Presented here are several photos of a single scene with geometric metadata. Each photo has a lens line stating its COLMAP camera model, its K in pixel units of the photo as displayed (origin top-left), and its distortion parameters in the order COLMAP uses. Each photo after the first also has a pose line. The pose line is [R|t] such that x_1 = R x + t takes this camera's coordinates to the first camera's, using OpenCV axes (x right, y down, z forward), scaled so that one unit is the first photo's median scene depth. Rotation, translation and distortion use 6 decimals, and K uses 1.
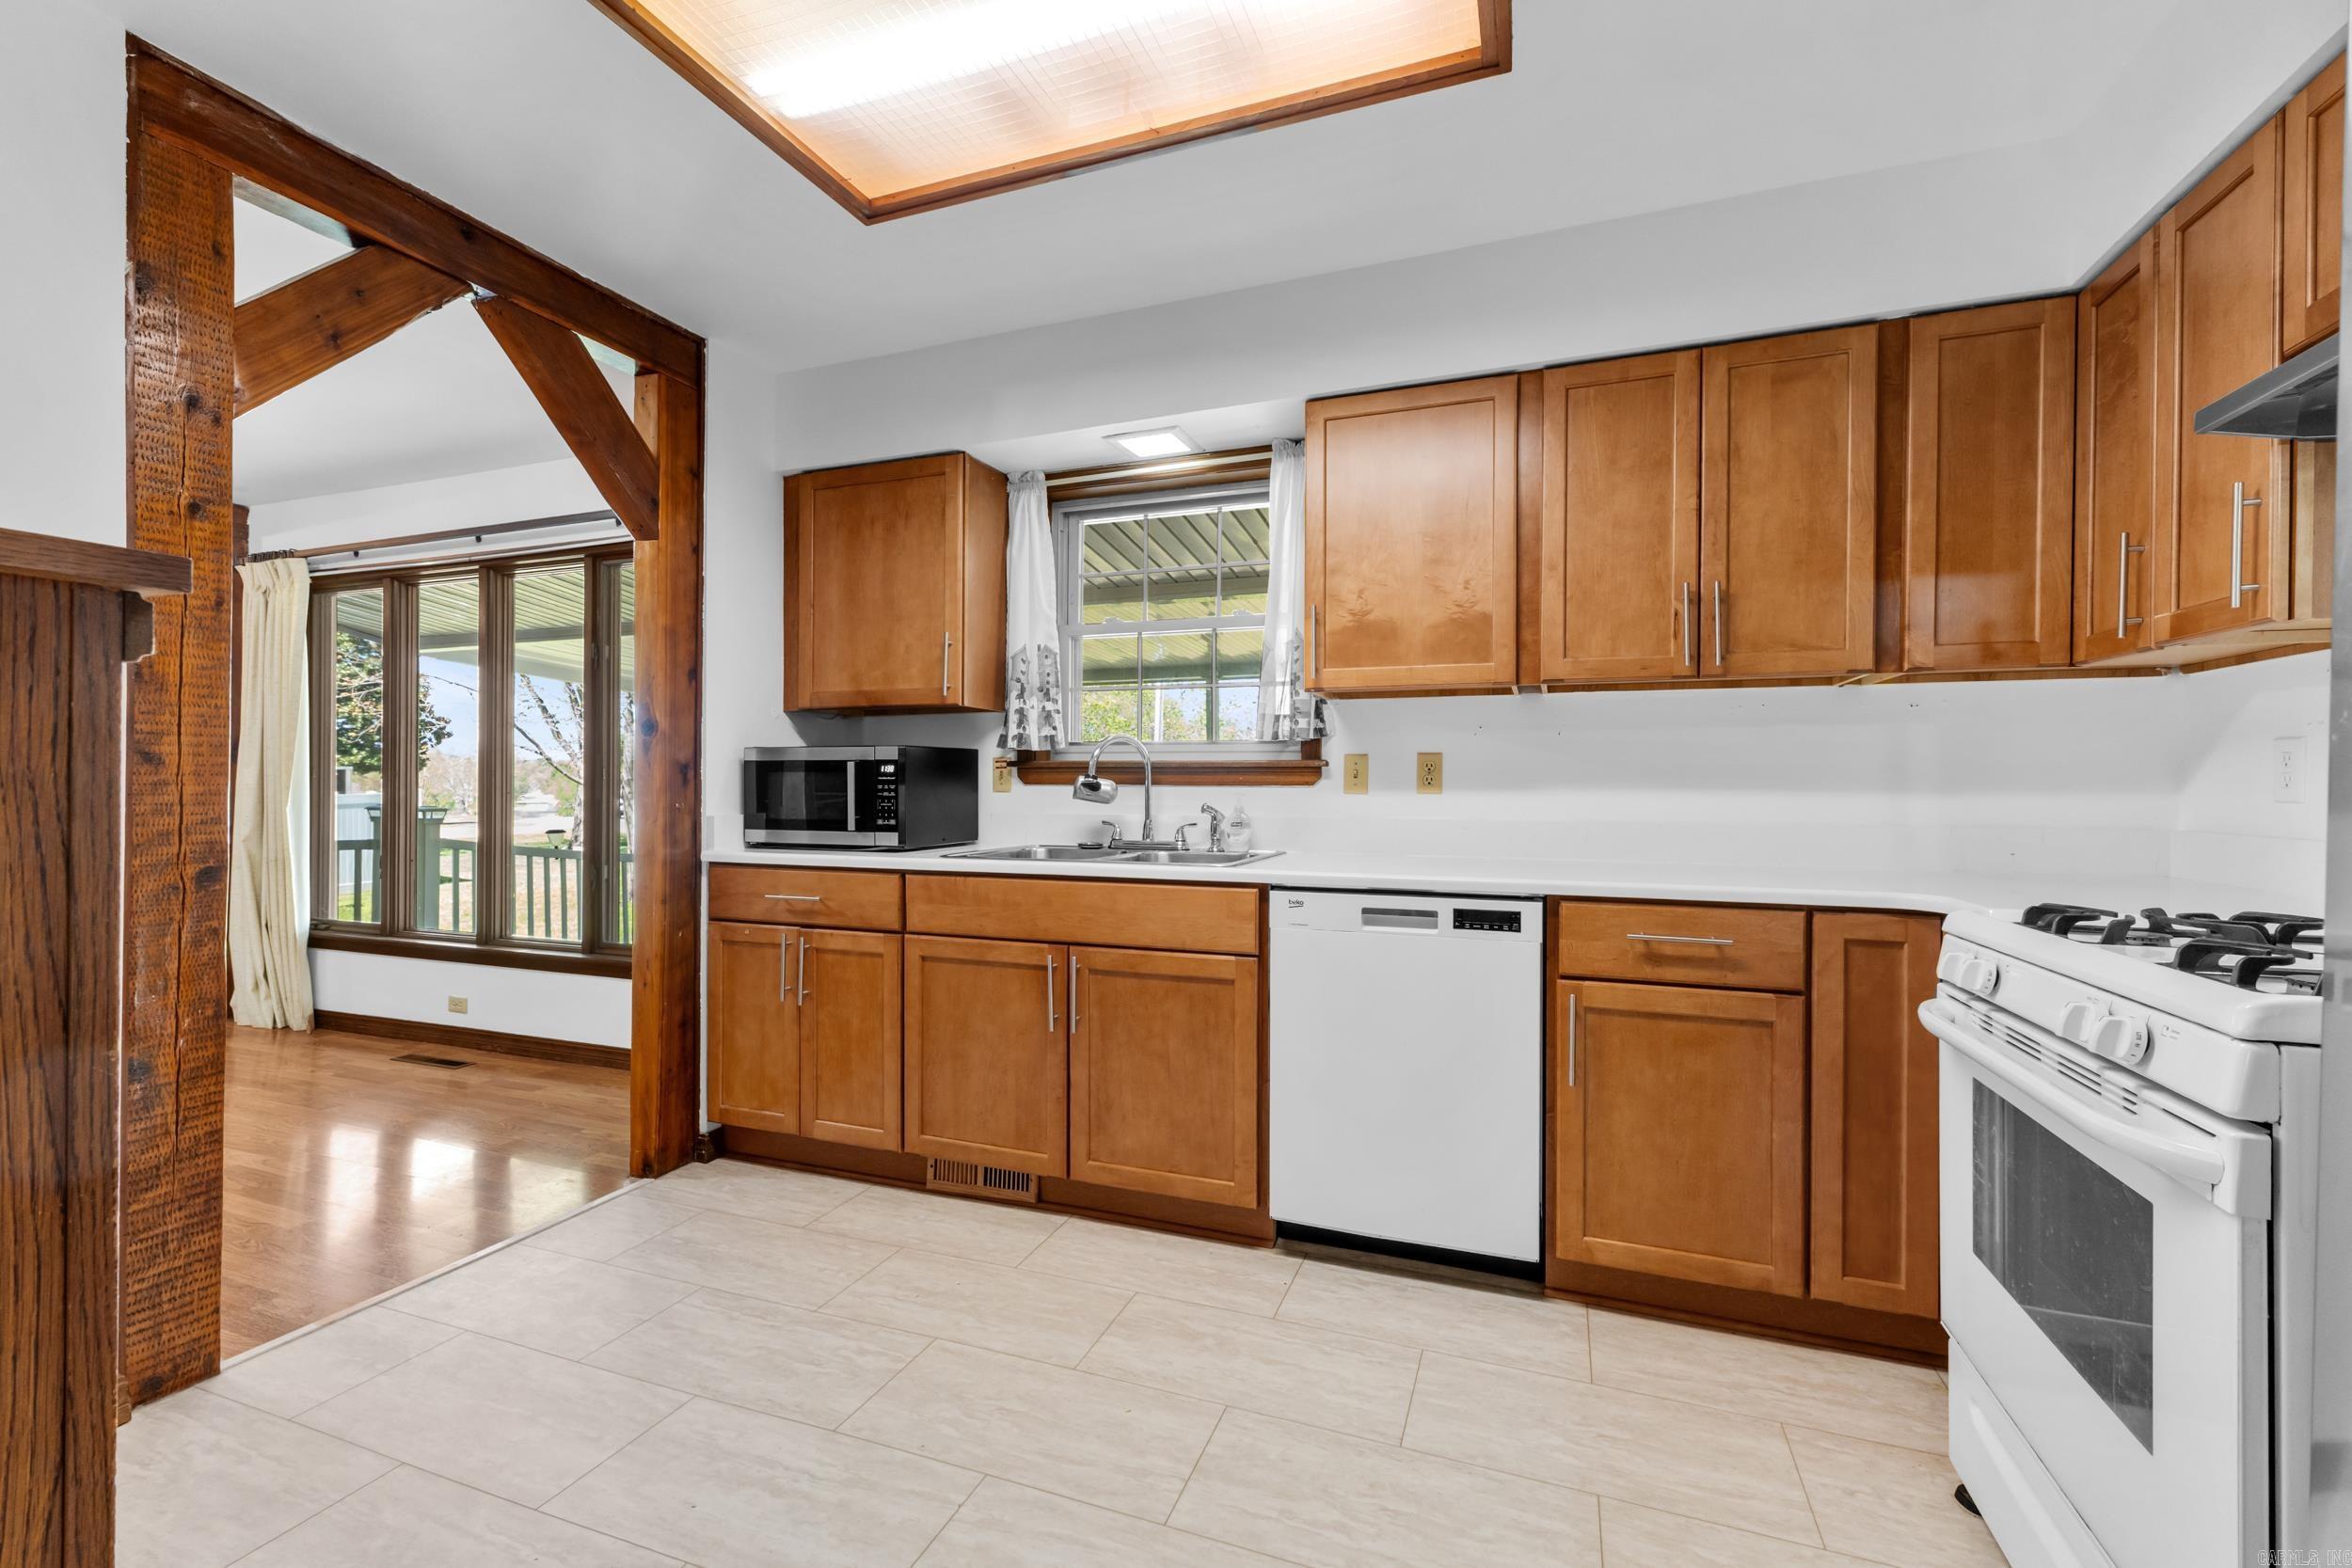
lens RADIAL K [[990.7, 0, 1170.5], [0, 990.7, 783.7], [0, 0, 1]] dist [0.002855, -0.000360]
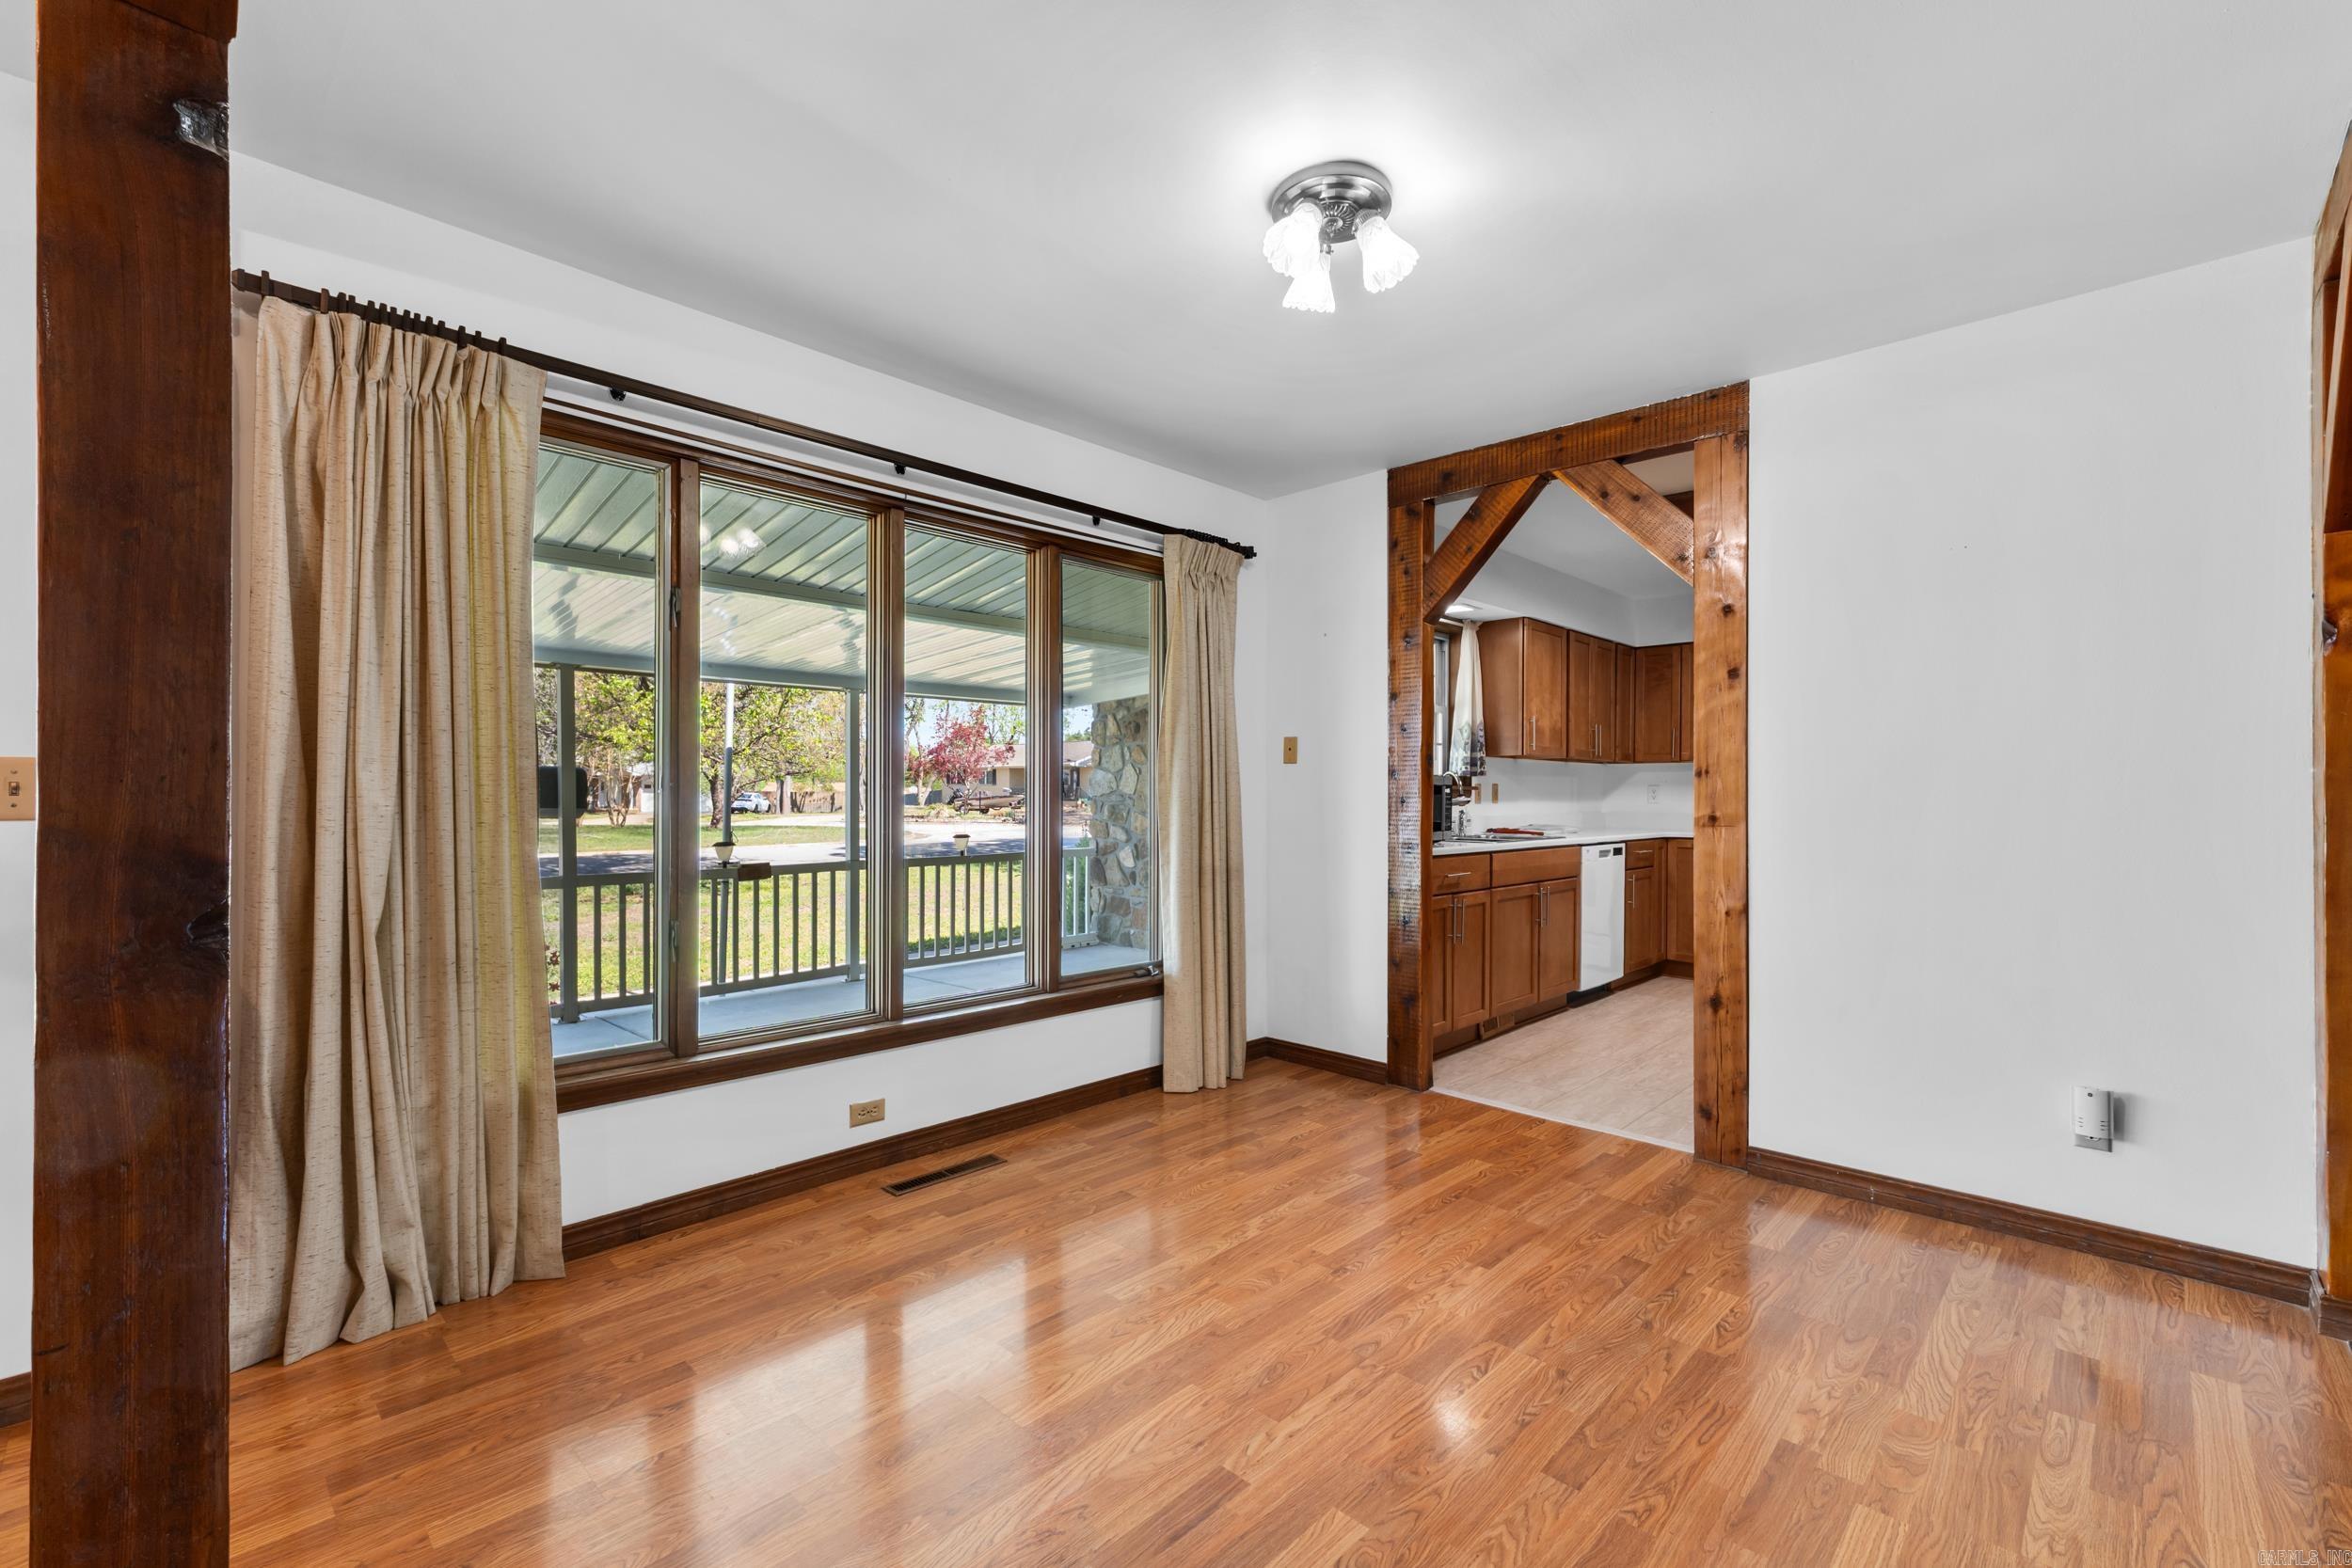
lens RADIAL K [[990.7, 0, 1182.1], [0, 990.7, 785.4], [0, 0, 1]] dist [0.002855, -0.000360]
pose [[0.395530, 0.007228, 0.918425, -1.764583], [-0.003524, 0.999974, -0.006353, -0.010839], [-0.918446, -0.000723, 0.395545, 0.706907]]
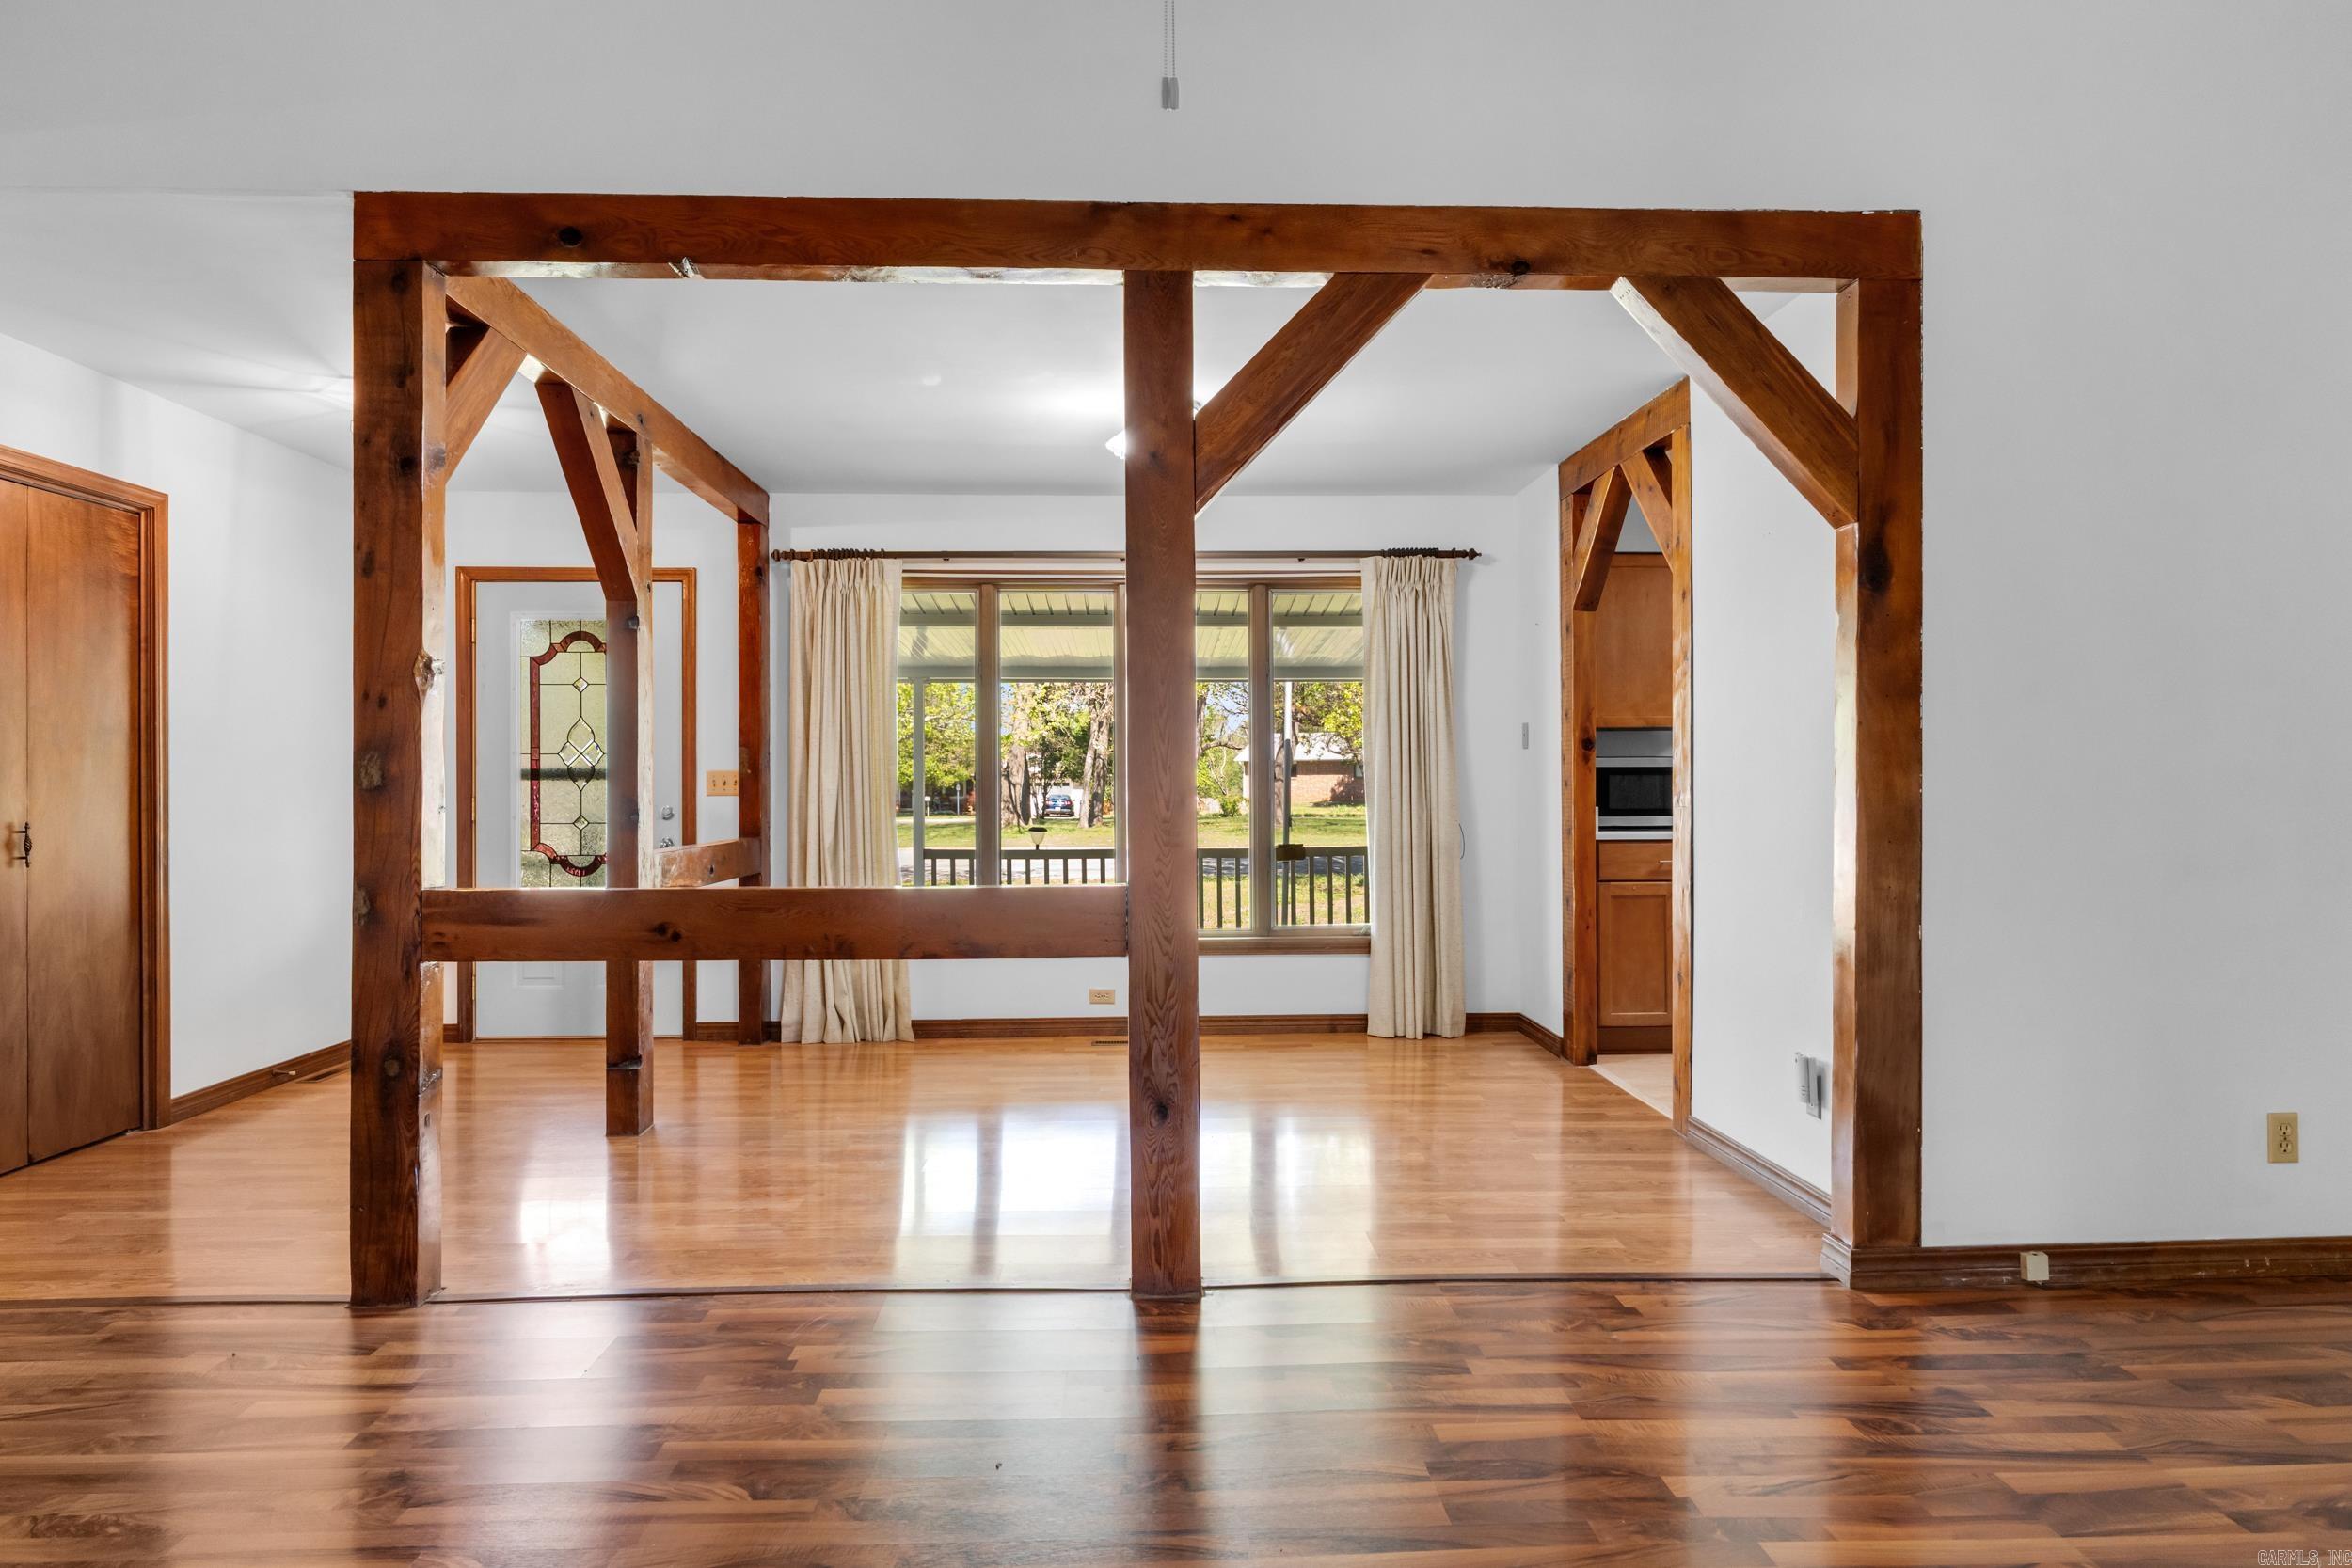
lens RADIAL K [[1362.9, 0, 1176.2], [0, 1362.9, 777.1], [0, 0, 1]] dist [0.008254, -0.002173]
pose [[0.920561, -0.006153, 0.390550, -1.667771], [0.007692, 0.999968, -0.002378, -0.009873], [-0.390523, 0.005193, 0.920579, -0.513180]]
